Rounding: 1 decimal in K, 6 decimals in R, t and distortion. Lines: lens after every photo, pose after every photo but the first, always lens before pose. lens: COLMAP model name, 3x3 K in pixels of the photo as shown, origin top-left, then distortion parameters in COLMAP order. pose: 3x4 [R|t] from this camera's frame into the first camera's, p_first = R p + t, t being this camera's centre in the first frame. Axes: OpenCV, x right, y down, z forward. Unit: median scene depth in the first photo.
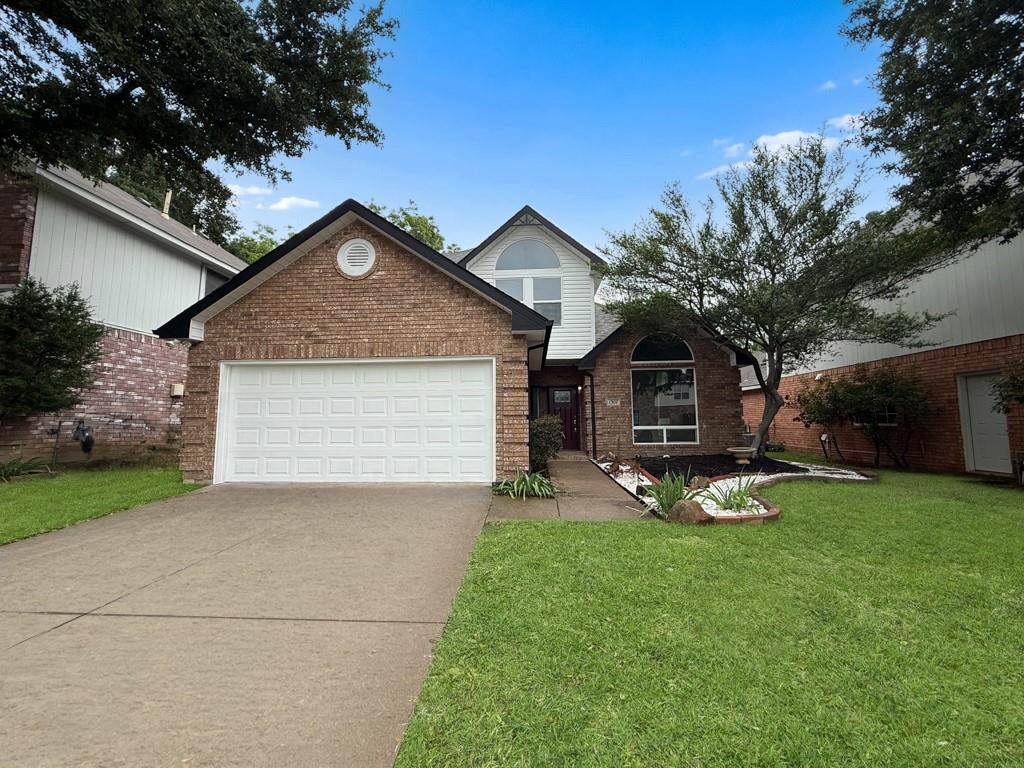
lens RADIAL K [[407.0, 0, 510.0], [0, 407.0, 383.3], [0, 0, 1]] dist [0.000344, 0.000648]
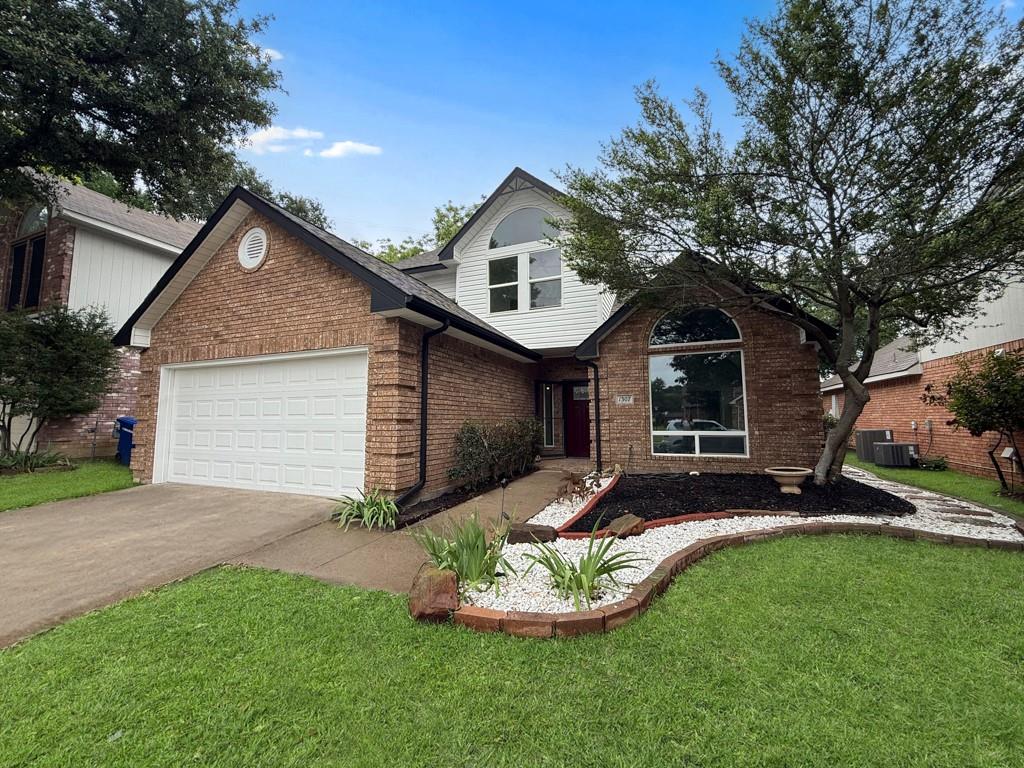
lens RADIAL K [[407.0, 0, 510.0], [0, 407.0, 383.3], [0, 0, 1]] dist [0.000344, 0.000648]
pose [[0.943722, -0.024345, -0.329841, 0.444633], [0.026995, 0.999630, 0.003453, 0.010537], [0.329635, -0.012163, 0.944030, 0.291454]]
